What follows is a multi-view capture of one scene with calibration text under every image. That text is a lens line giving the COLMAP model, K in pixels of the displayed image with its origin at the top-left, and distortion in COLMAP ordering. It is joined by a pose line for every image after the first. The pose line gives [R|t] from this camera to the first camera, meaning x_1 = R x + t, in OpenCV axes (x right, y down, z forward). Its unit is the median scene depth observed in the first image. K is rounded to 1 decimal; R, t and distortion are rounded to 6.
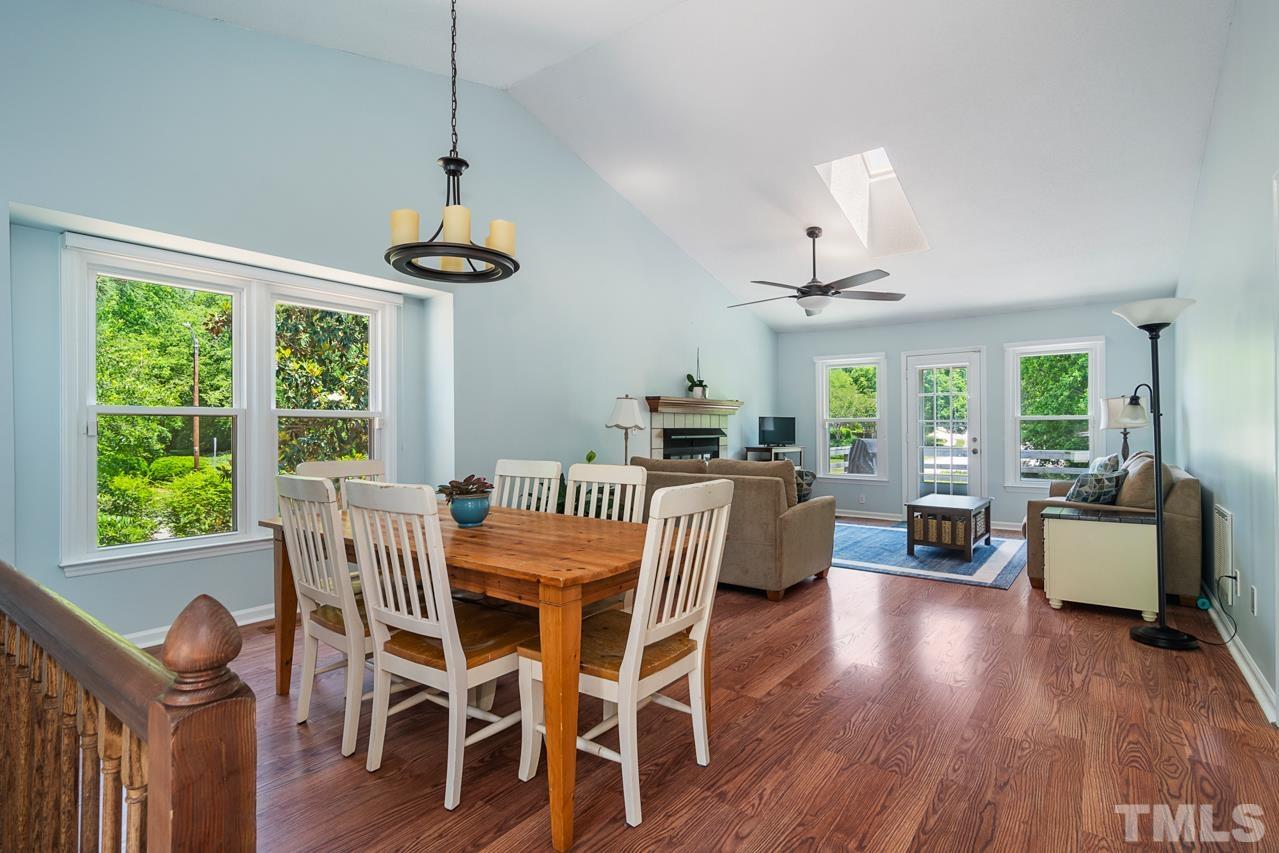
lens RADIAL K [[616.8, 0, 636.6], [0, 616.8, 433.5], [0, 0, 1]] dist [-0.000207, 0.000545]
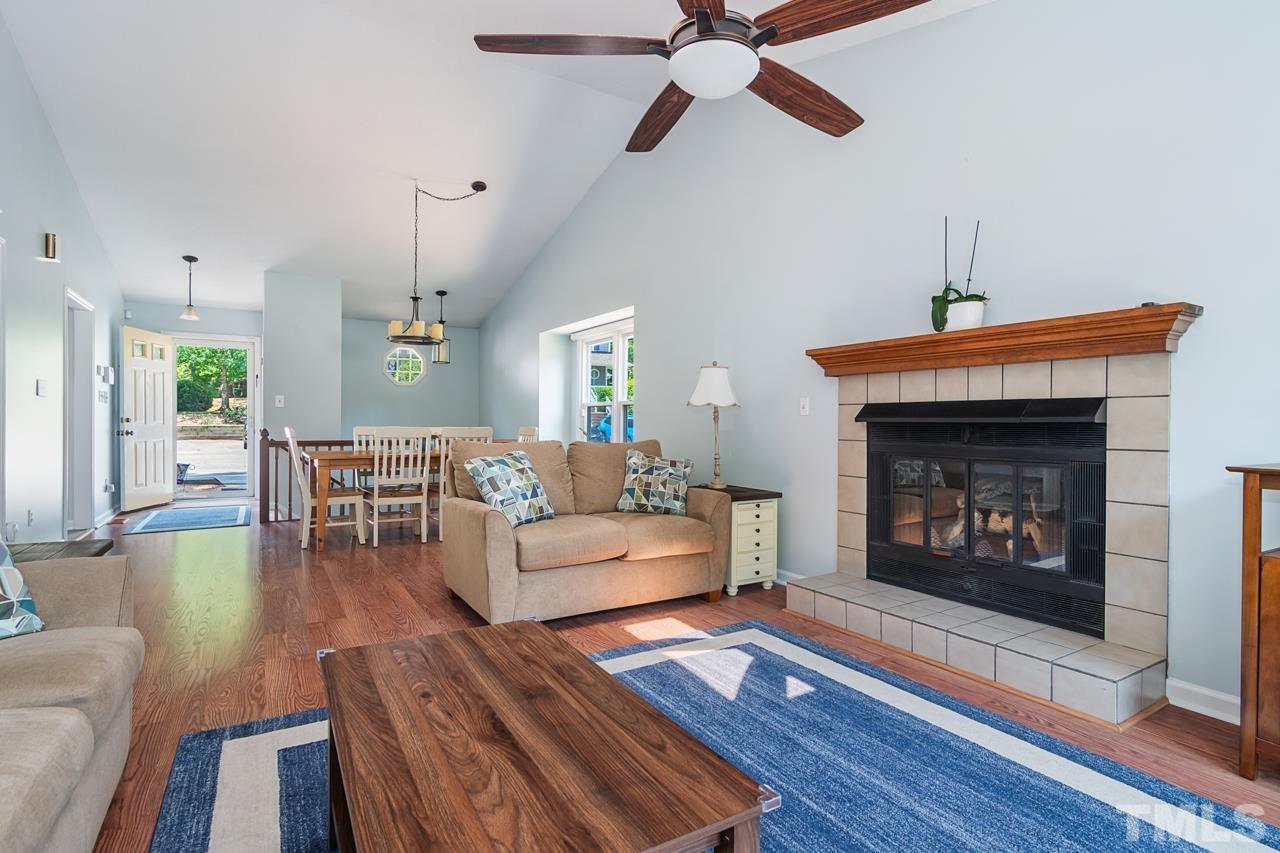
lens RADIAL K [[617.3, 0, 637.1], [0, 617.3, 433.5], [0, 0, 1]] dist [-0.000207, 0.000545]
pose [[-0.353107, 0.014872, -0.935465, 0.586239], [-0.016478, 0.999620, 0.022112, 0.008615], [0.935438, 0.023222, -0.352727, 0.952073]]
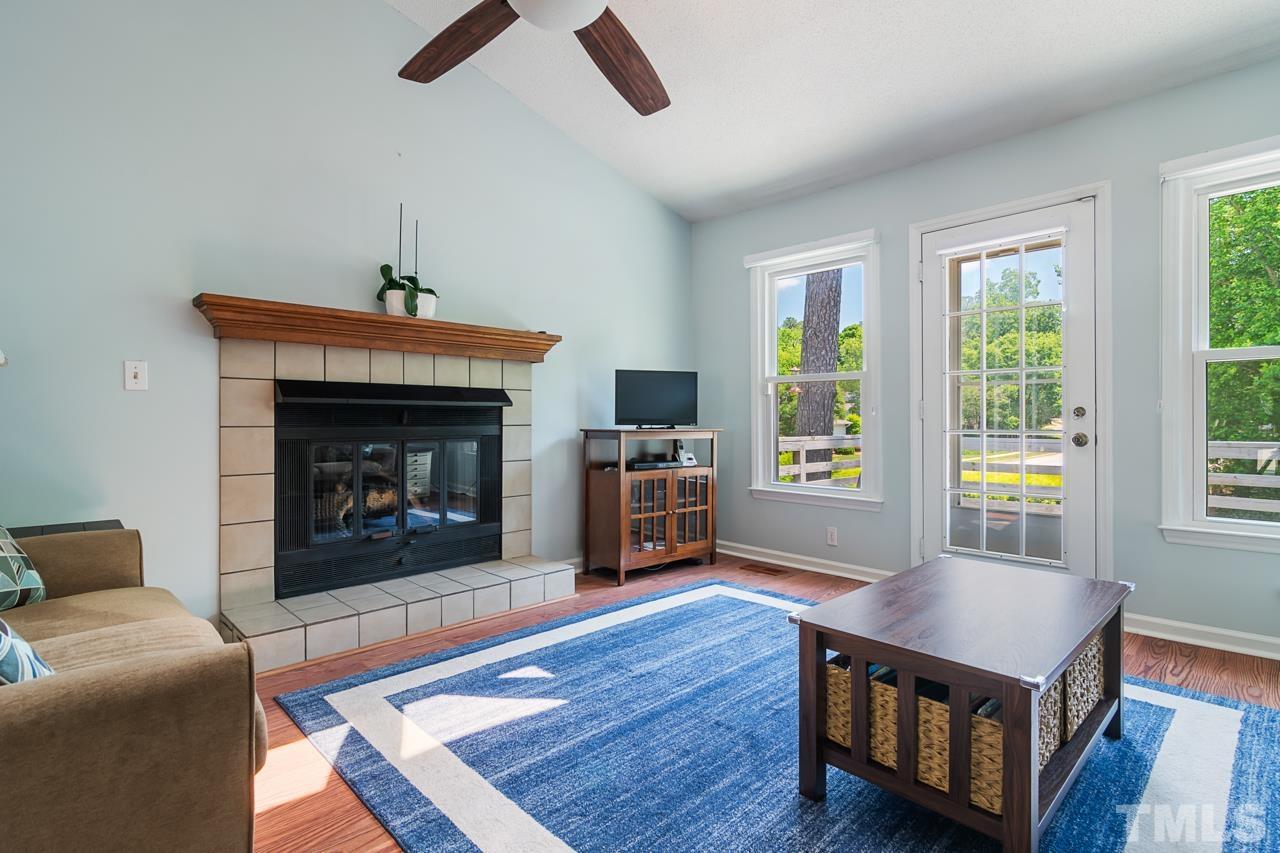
lens RADIAL K [[617.3, 0, 637.1], [0, 617.3, 433.5], [0, 0, 1]] dist [-0.000207, 0.000545]
pose [[0.989804, 0.004917, -0.142349, 0.332677], [-0.003484, 0.999941, 0.010311, 0.022498], [0.142391, -0.009710, 0.989763, 0.582934]]
